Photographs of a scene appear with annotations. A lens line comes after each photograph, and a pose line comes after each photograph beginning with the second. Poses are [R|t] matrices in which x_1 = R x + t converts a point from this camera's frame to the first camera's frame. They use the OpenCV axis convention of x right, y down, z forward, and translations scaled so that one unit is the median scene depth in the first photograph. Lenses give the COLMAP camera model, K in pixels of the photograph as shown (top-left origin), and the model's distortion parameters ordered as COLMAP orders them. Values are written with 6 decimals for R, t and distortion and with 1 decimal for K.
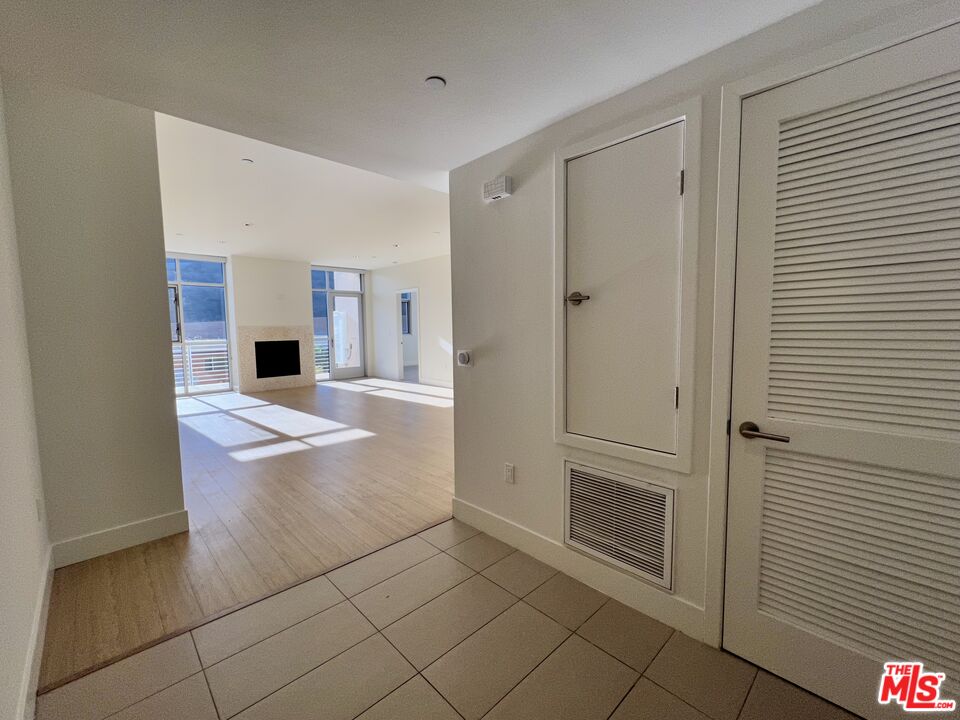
lens RADIAL K [[406.8, 0, 480.0], [0, 406.8, 360.0], [0, 0, 1]] dist [-0.000016, 0.000125]
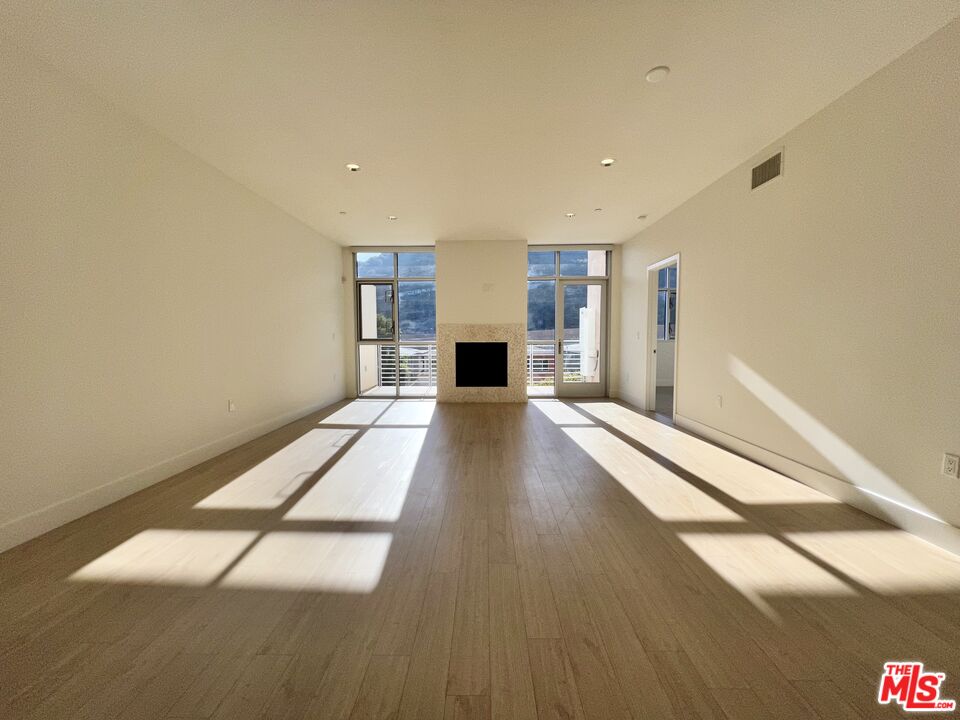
lens RADIAL K [[381.0, 0, 480.0], [0, 381.0, 360.0], [0, 0, 1]] dist [-0.000017, -0.000081]
pose [[0.708231, 0.055299, -0.703812, 0.061675], [-0.066175, 0.997738, 0.011803, -0.043194], [0.702873, 0.038216, 0.710288, 0.951876]]
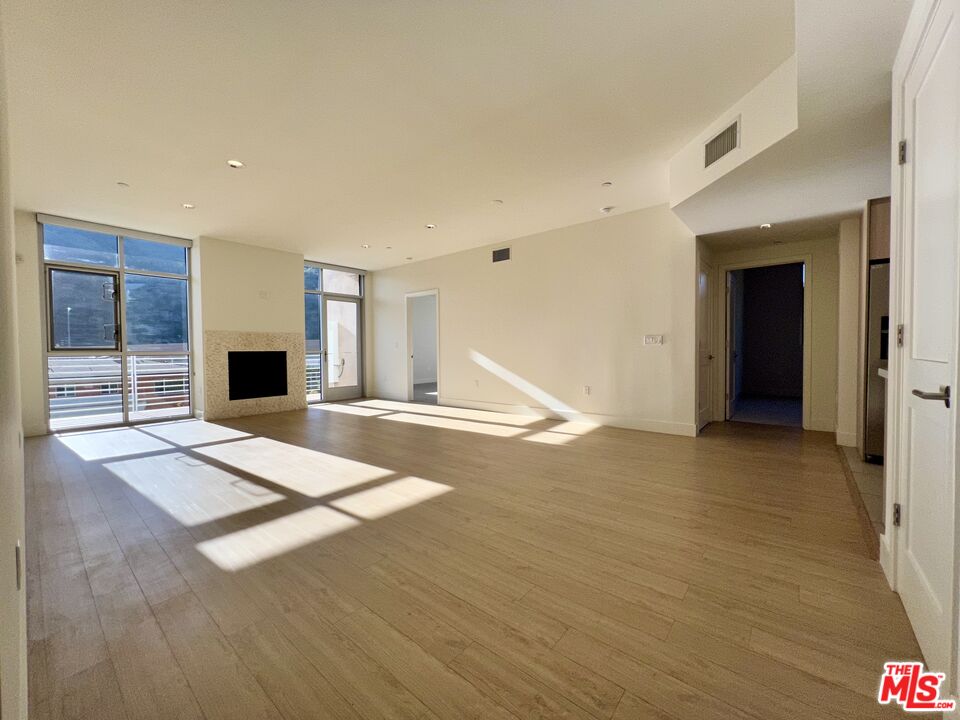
lens RADIAL K [[381.0, 0, 480.0], [0, 381.0, 360.0], [0, 0, 1]] dist [-0.000017, -0.000081]
pose [[0.993922, 0.000905, 0.110082, -0.327566], [0.005557, 0.998279, -0.058383, 0.028456], [-0.109946, 0.058640, 0.992206, 0.486054]]
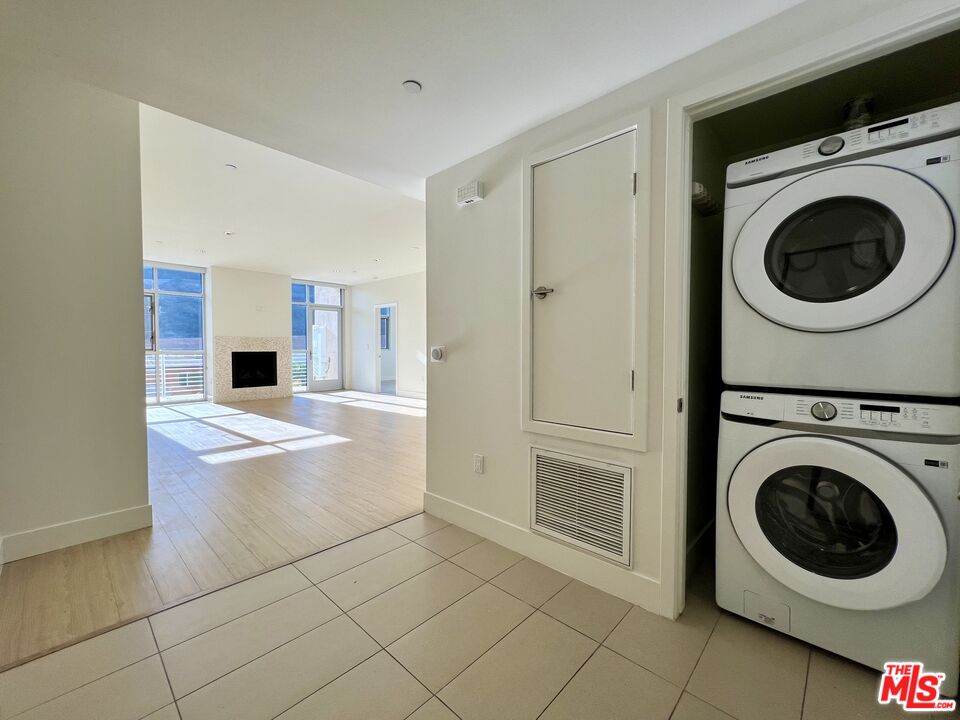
lens RADIAL K [[393.6, 0, 480.0], [0, 393.6, 360.0], [0, 0, 1]] dist [-0.000040, -0.000155]
pose [[0.998304, 0.013379, 0.056664, 0.008405], [-0.010440, 0.998600, -0.051852, 0.037921], [-0.057279, 0.051173, 0.997046, -0.006621]]
